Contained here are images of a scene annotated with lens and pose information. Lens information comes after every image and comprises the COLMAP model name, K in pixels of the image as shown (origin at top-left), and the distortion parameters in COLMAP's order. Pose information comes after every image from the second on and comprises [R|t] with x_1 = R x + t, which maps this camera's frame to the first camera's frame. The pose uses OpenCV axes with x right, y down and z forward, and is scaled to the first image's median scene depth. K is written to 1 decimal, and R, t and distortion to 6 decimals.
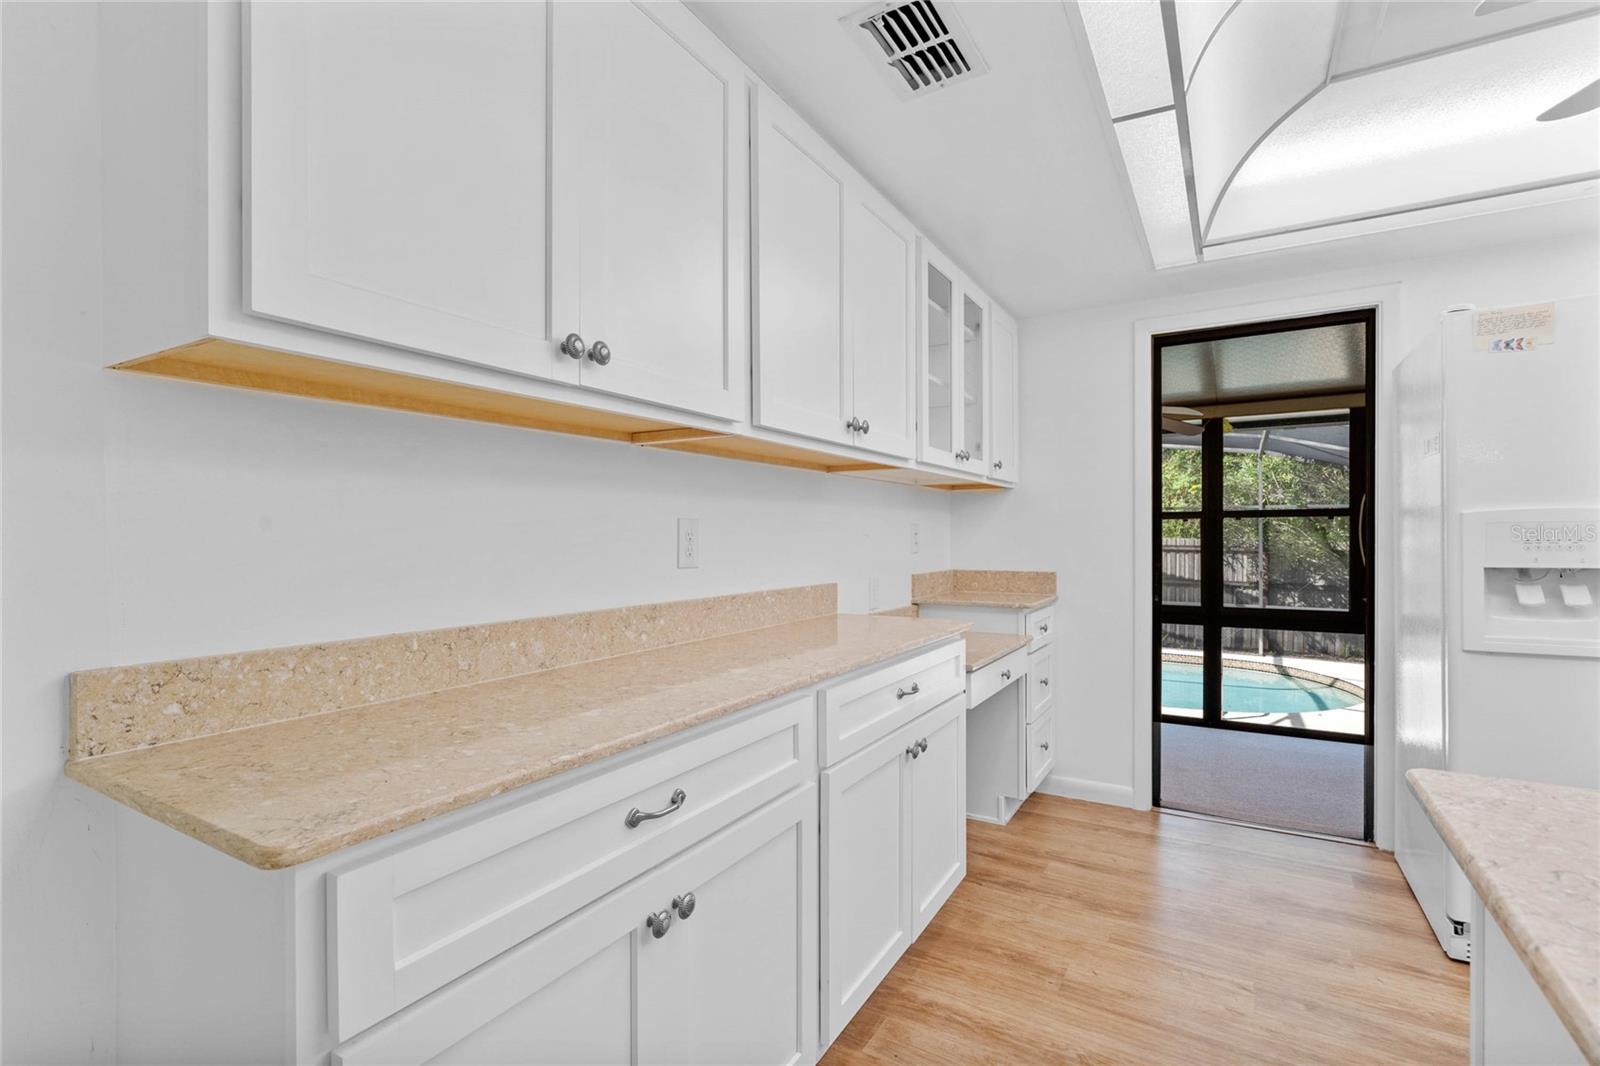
lens RADIAL K [[732.2, 0, 808.2], [0, 732.2, 537.0], [0, 0, 1]] dist [-0.002103, -0.000082]
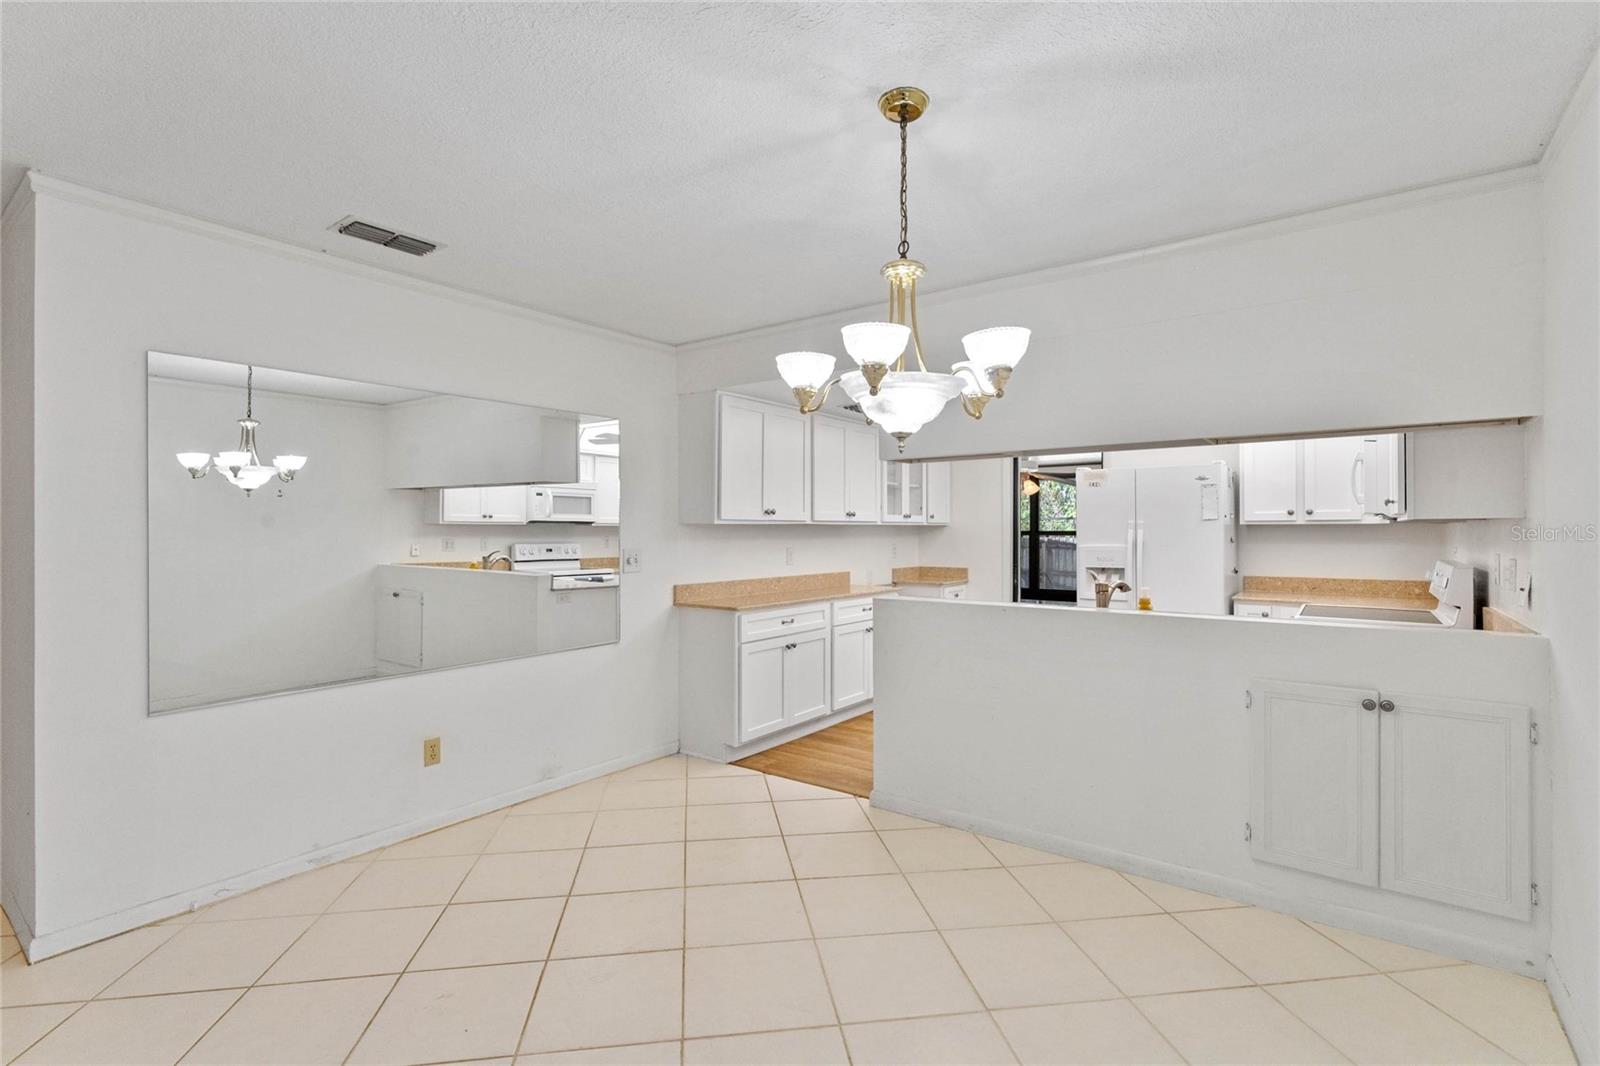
lens RADIAL K [[745.1, 0, 800.0], [0, 745.1, 533.0], [0, 0, 1]] dist [-0.001331, -0.000091]
pose [[0.994087, 0.003865, -0.108520, 0.134024], [-0.003670, 0.999991, 0.001997, -0.062527], [0.108526, -0.001586, 0.994092, -1.339217]]
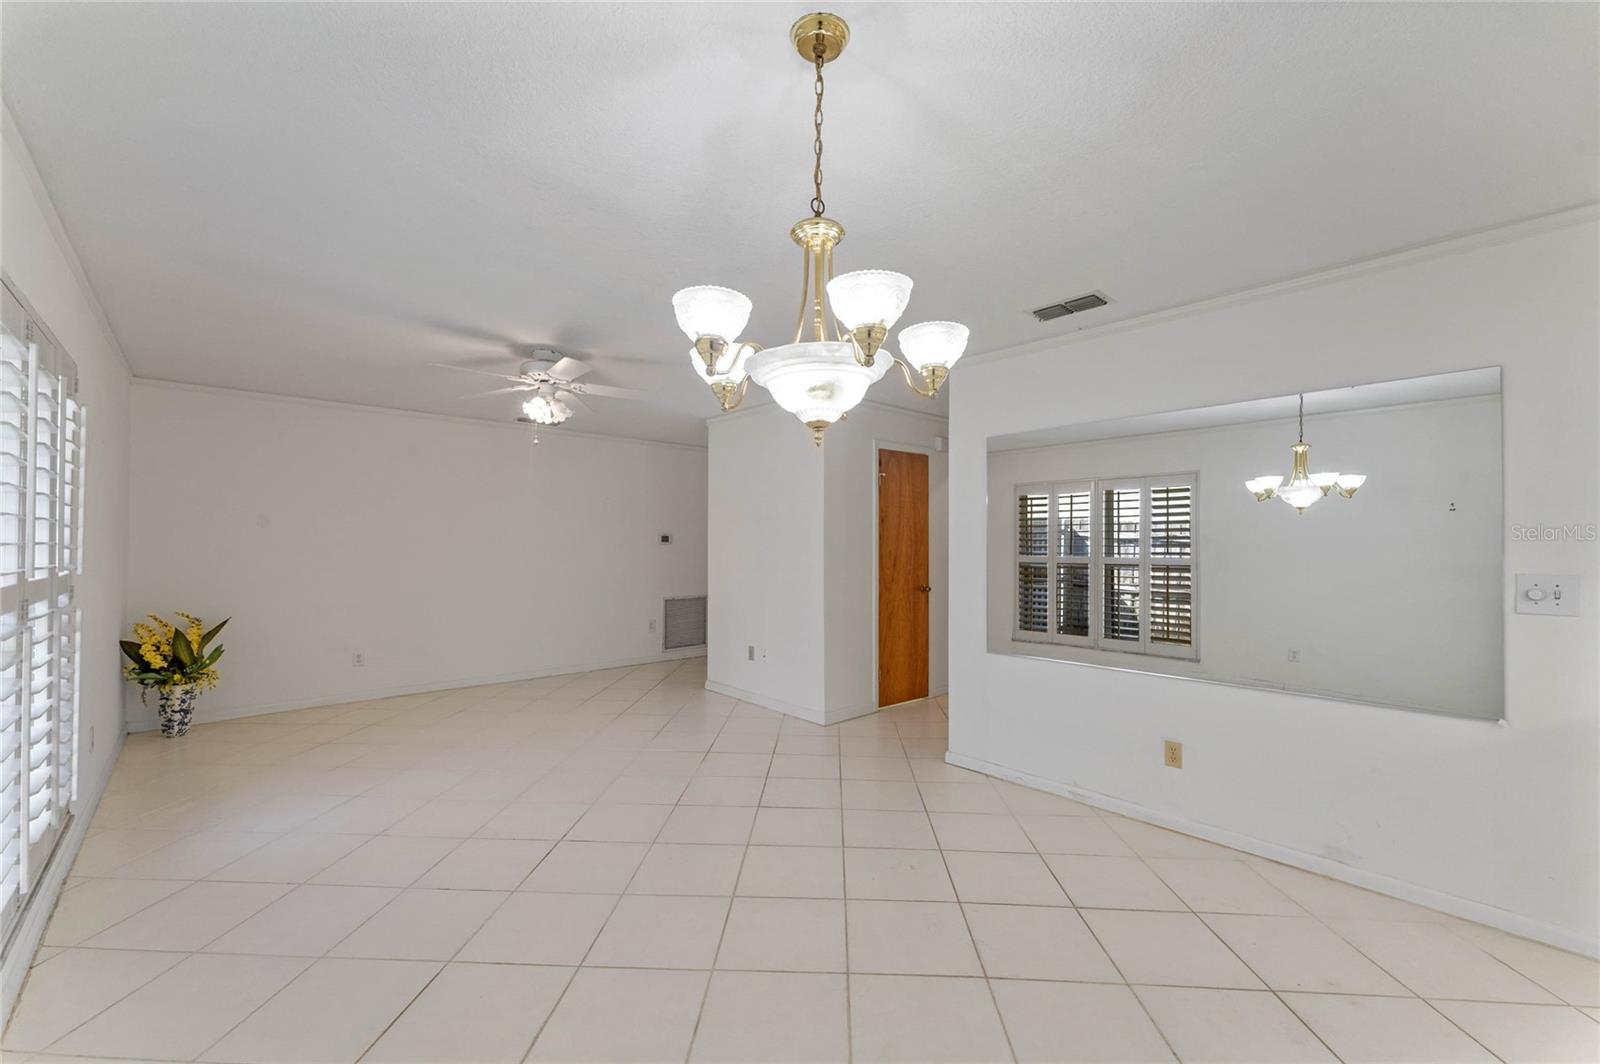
lens RADIAL K [[650.5, 0, 801.0], [0, 650.5, 539.2], [0, 0, 1]] dist [0.001961, 0.000093]
pose [[-0.306512, -0.006778, -0.951843, 0.697243], [-0.004721, 0.999973, -0.005601, -0.058151], [0.951855, 0.002777, -0.306536, -0.402377]]
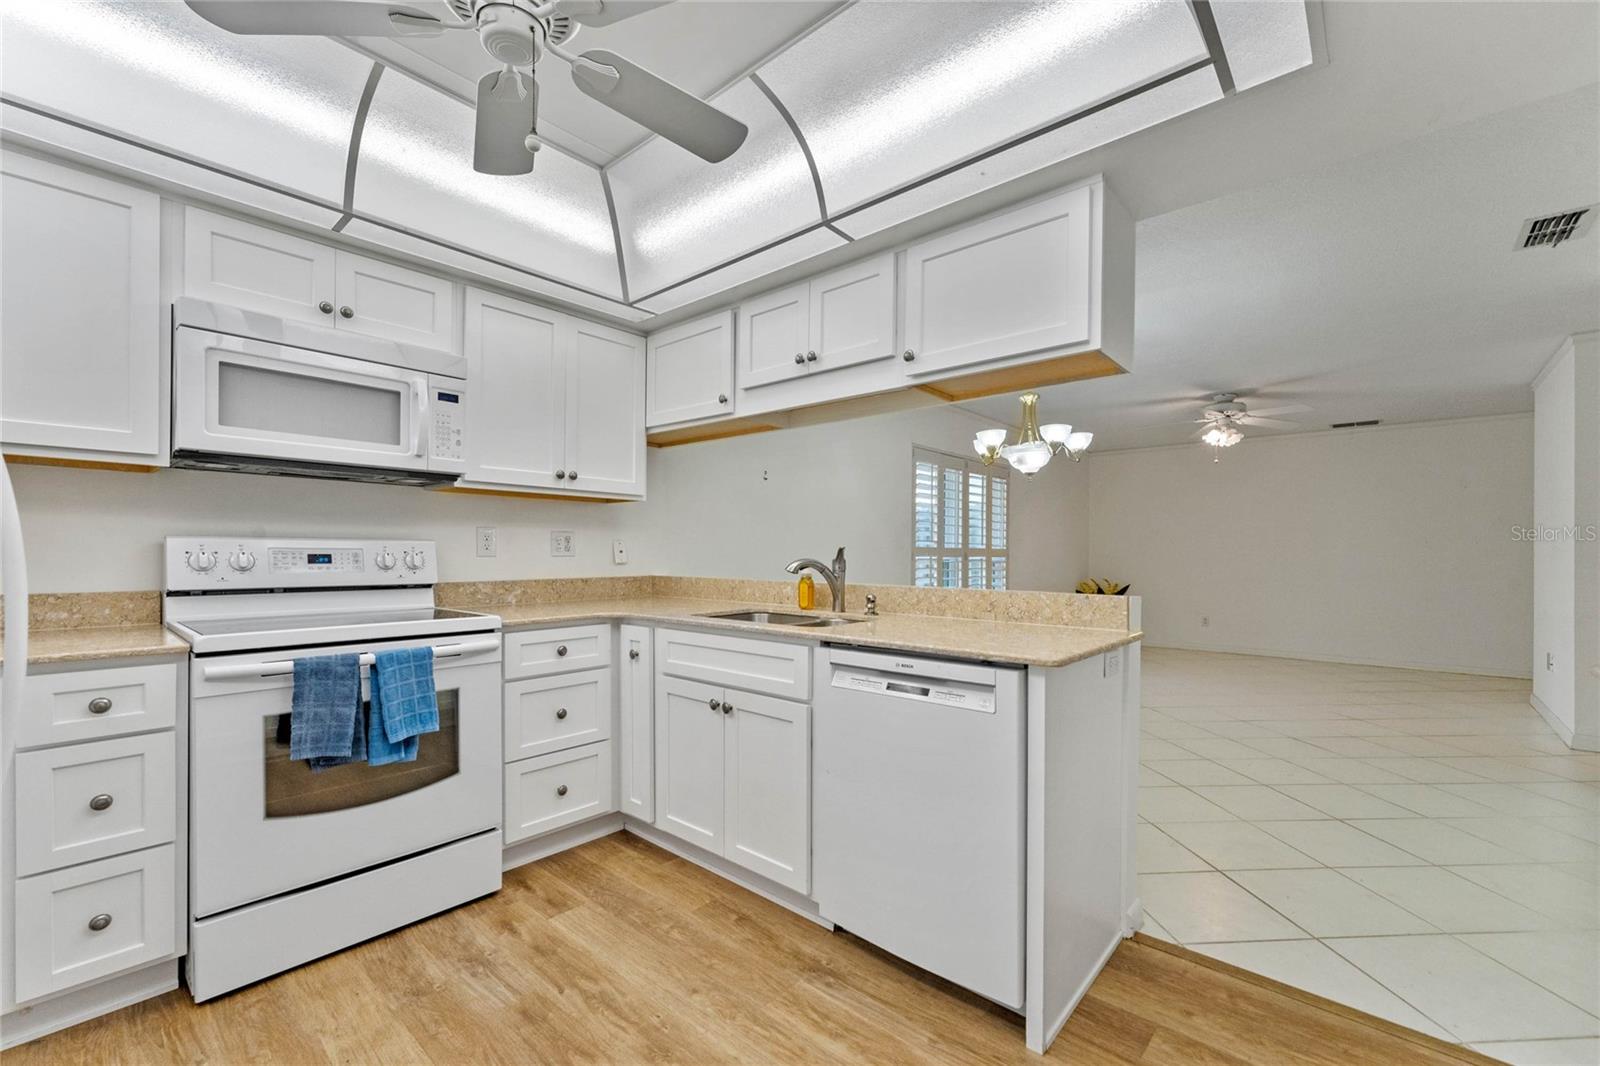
lens RADIAL K [[664.7, 0, 801.0], [0, 664.7, 553.5], [0, 0, 1]] dist [-0.000308, -0.000294]
pose [[-0.981039, -0.000012, 0.193812, 0.356291], [0.000466, 0.999997, 0.002422, 0.008536], [-0.193812, 0.002467, -0.981036, 0.885510]]
